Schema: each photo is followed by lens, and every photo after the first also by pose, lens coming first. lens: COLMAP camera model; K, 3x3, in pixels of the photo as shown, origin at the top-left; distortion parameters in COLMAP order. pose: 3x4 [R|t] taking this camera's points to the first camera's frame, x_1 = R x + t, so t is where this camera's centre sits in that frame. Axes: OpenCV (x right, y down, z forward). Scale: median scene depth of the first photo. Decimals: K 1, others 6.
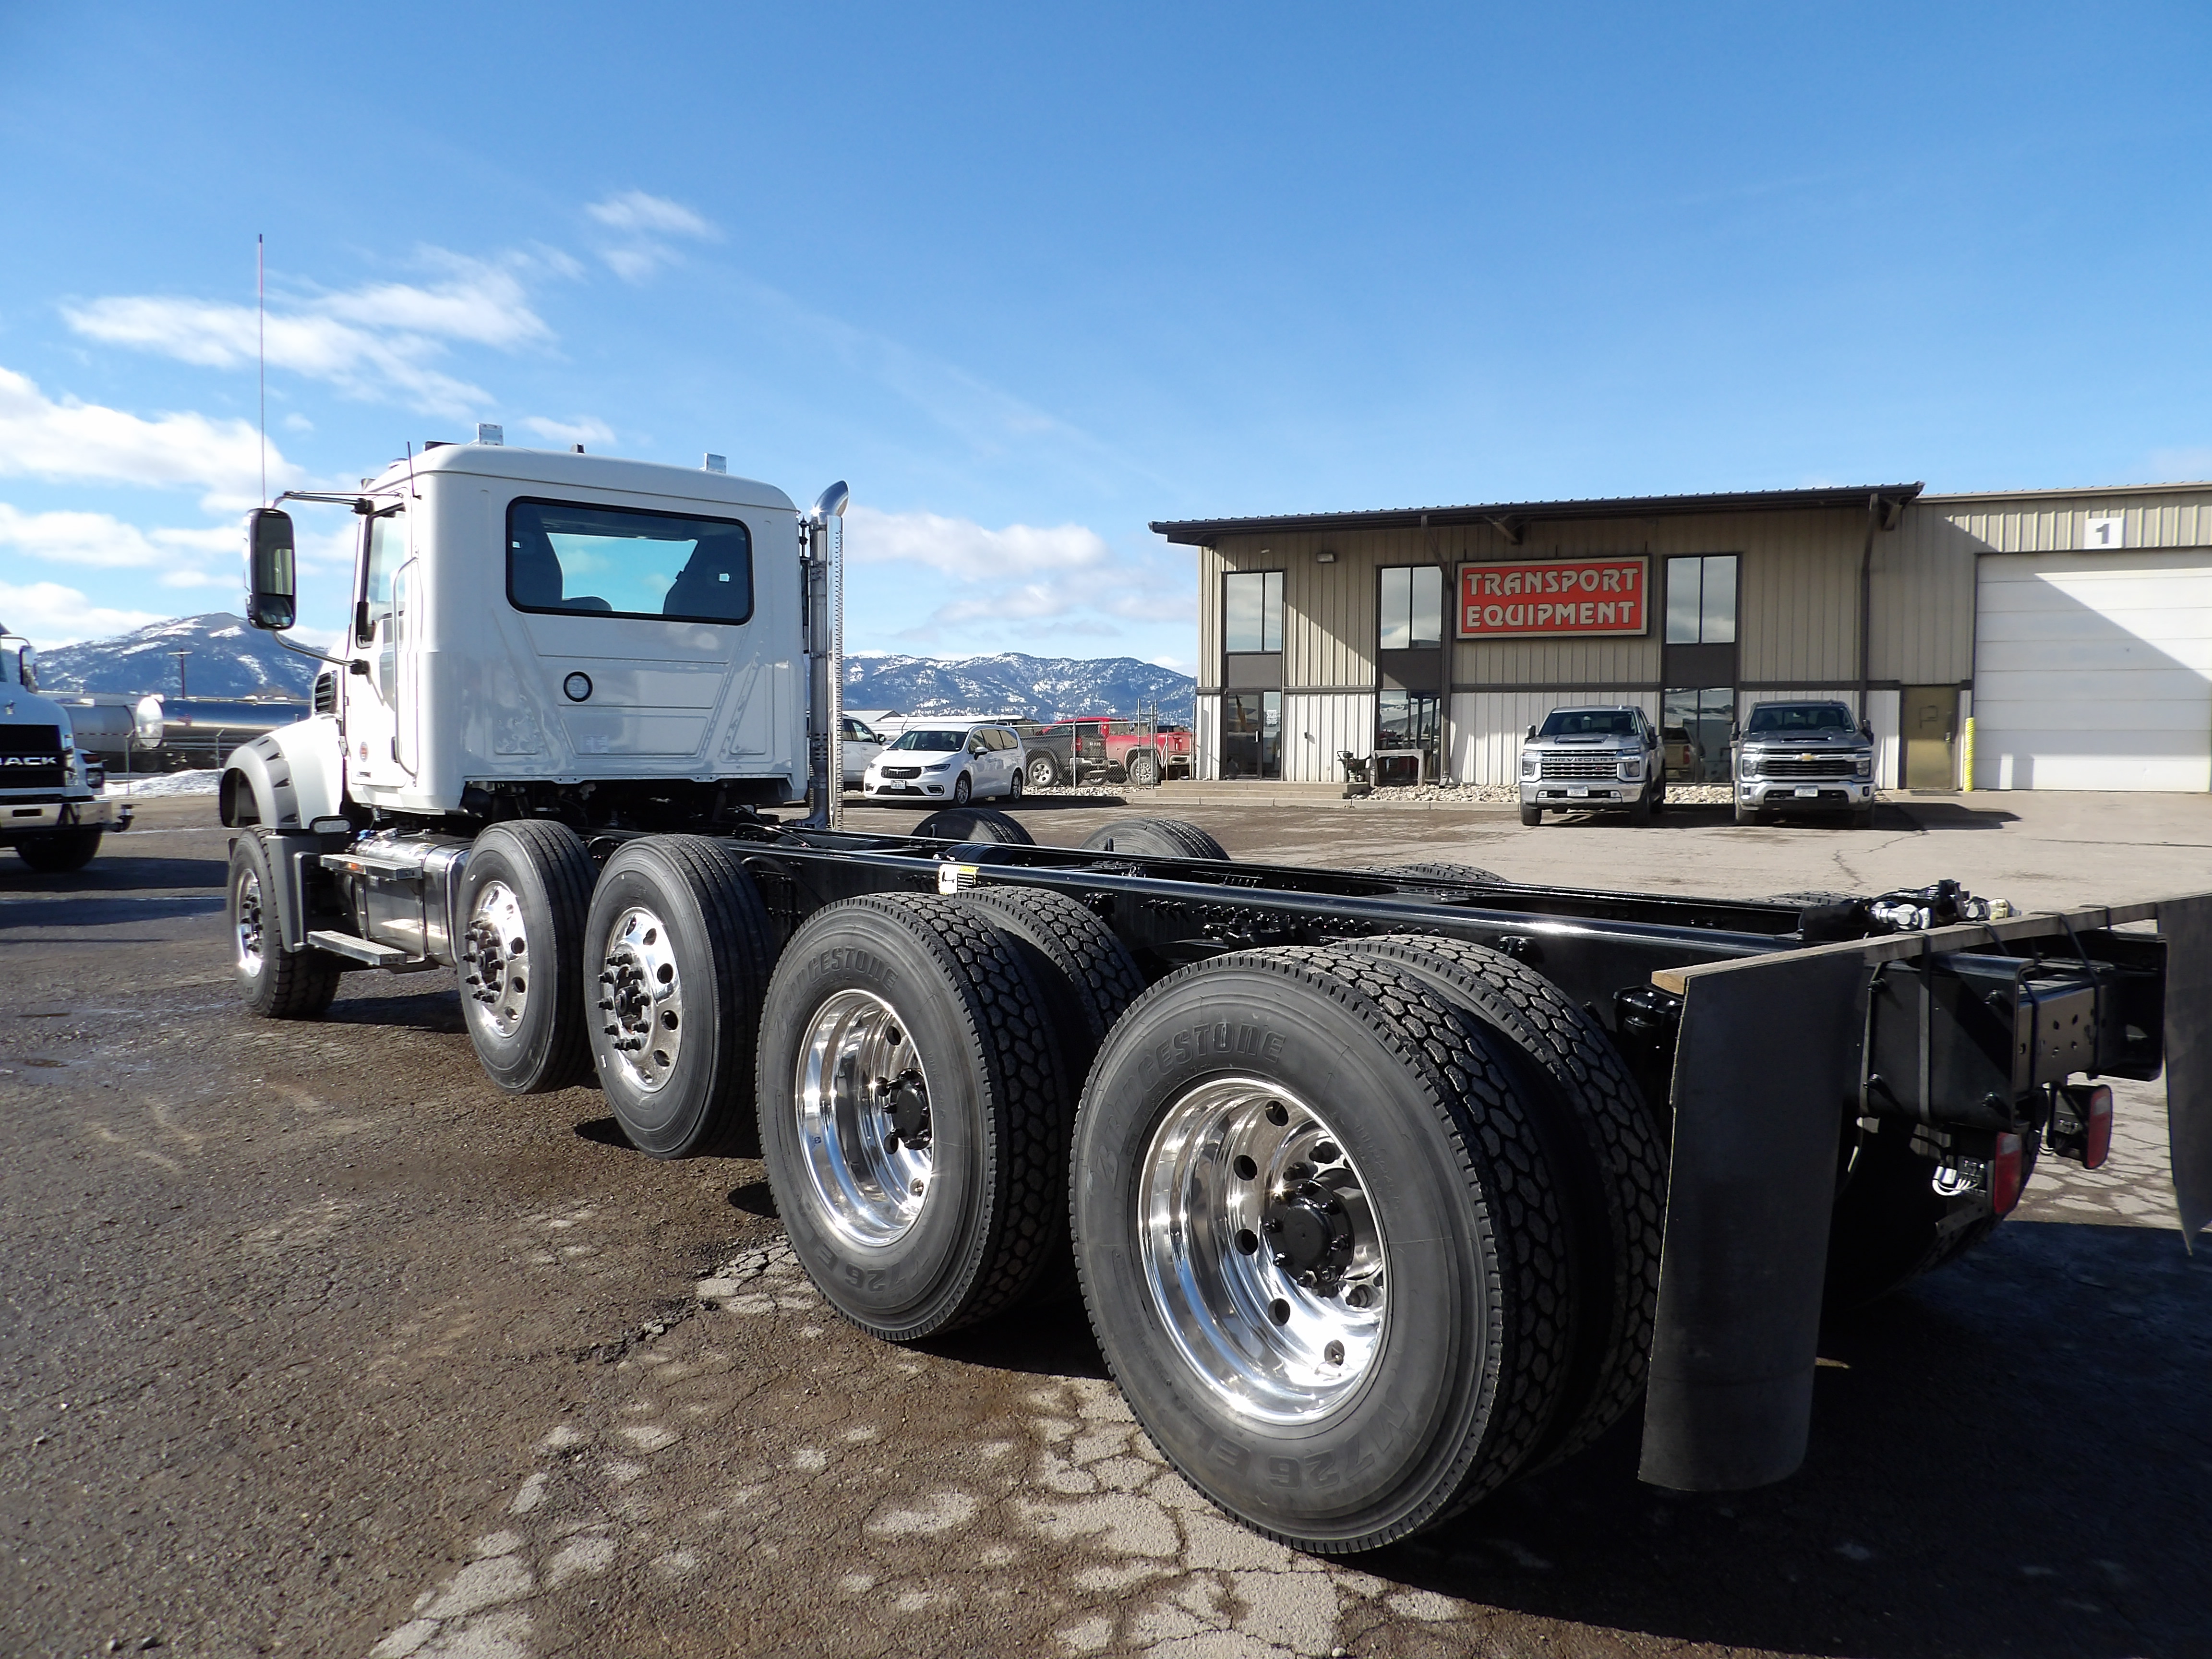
lens RADIAL K [[1581.8, 0, 1117.5], [0, 1581.8, 834.9], [0, 0, 1]] dist [-0.006800, 0.011273]
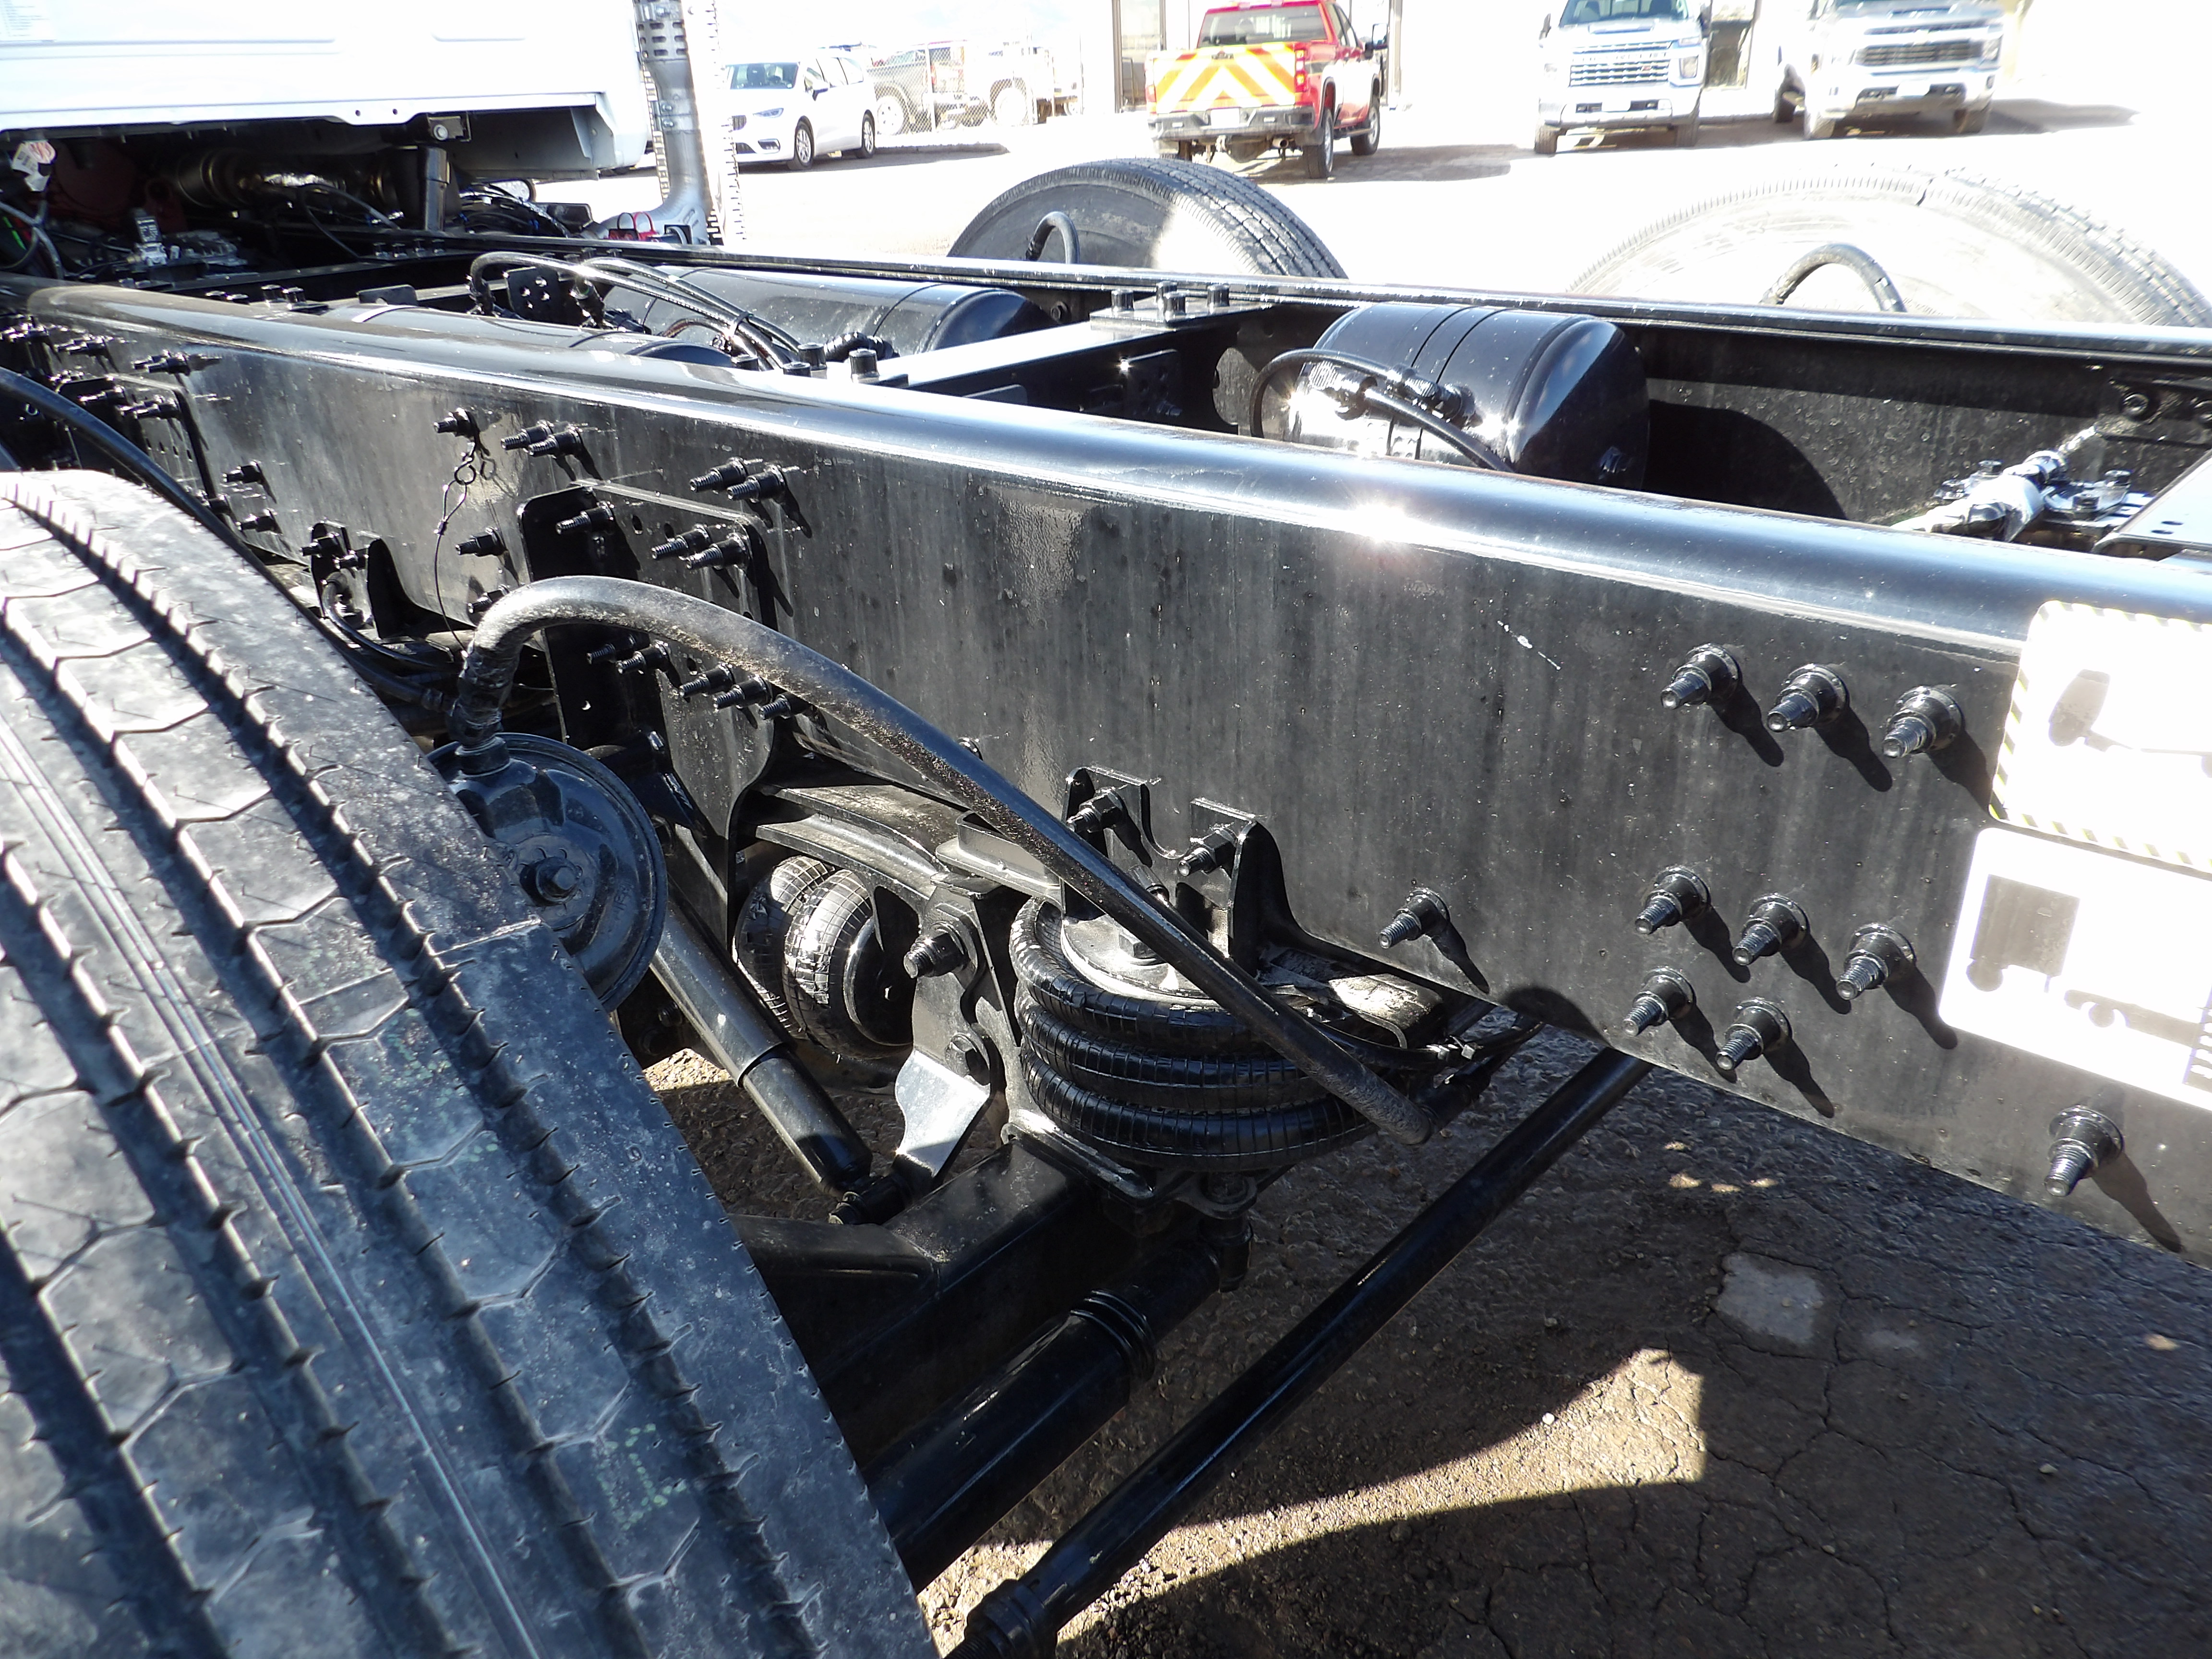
lens RADIAL K [[1581.8, 0, 1117.5], [0, 1581.8, 834.9], [0, 0, 1]] dist [-0.006800, 0.011273]
pose [[0.993456, -0.085174, 0.076090, -0.029724], [0.049992, 0.923301, 0.380809, -0.002581], [-0.102689, -0.374513, 0.921518, 0.131532]]
